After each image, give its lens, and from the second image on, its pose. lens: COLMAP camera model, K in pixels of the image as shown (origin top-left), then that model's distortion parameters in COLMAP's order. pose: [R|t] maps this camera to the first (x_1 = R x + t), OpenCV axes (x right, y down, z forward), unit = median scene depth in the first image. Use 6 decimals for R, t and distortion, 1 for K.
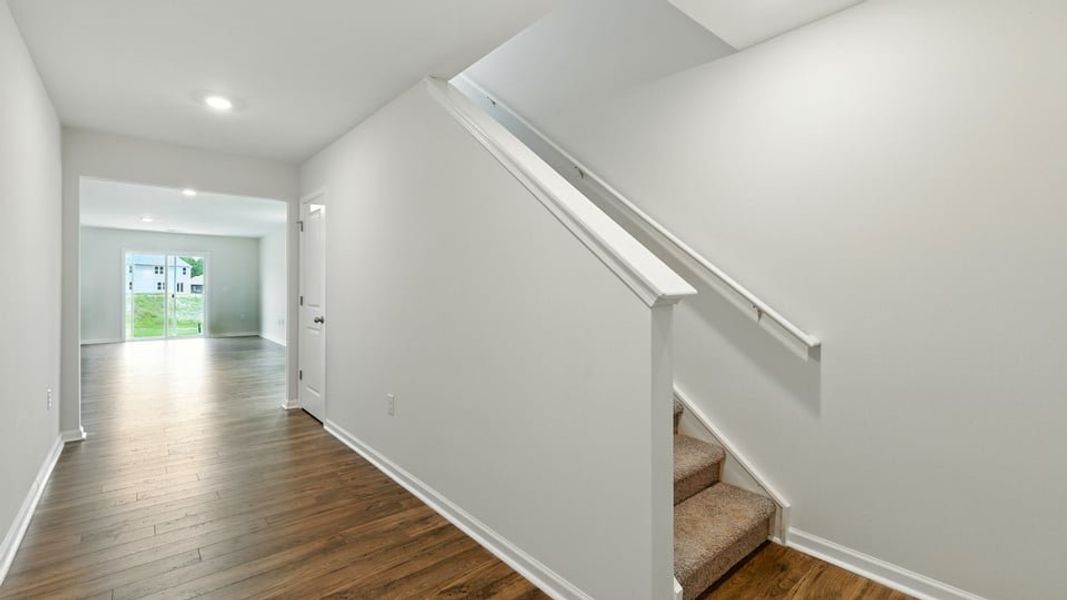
lens RADIAL K [[451.1, 0, 525.9], [0, 451.1, 291.3], [0, 0, 1]] dist [-0.000995, -0.000787]
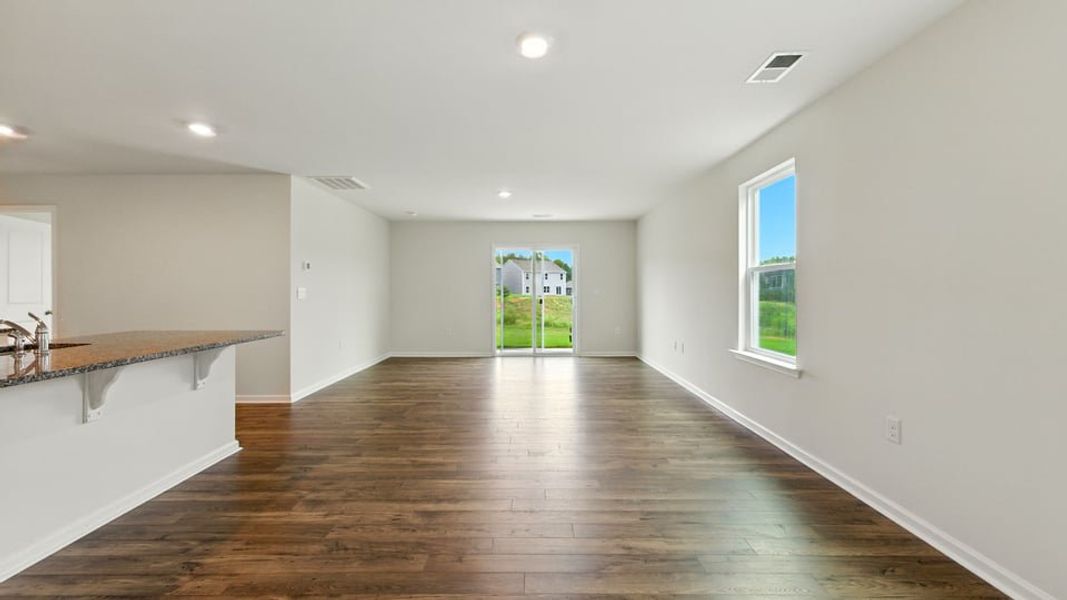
lens RADIAL K [[451.1, 0, 525.9], [0, 451.1, 291.3], [0, 0, 1]] dist [-0.000995, -0.000787]
pose [[0.745570, -0.006304, -0.666398, -0.248625], [0.003947, 0.999979, -0.005043, -0.004265], [0.666416, 0.001130, 0.745579, 0.353189]]
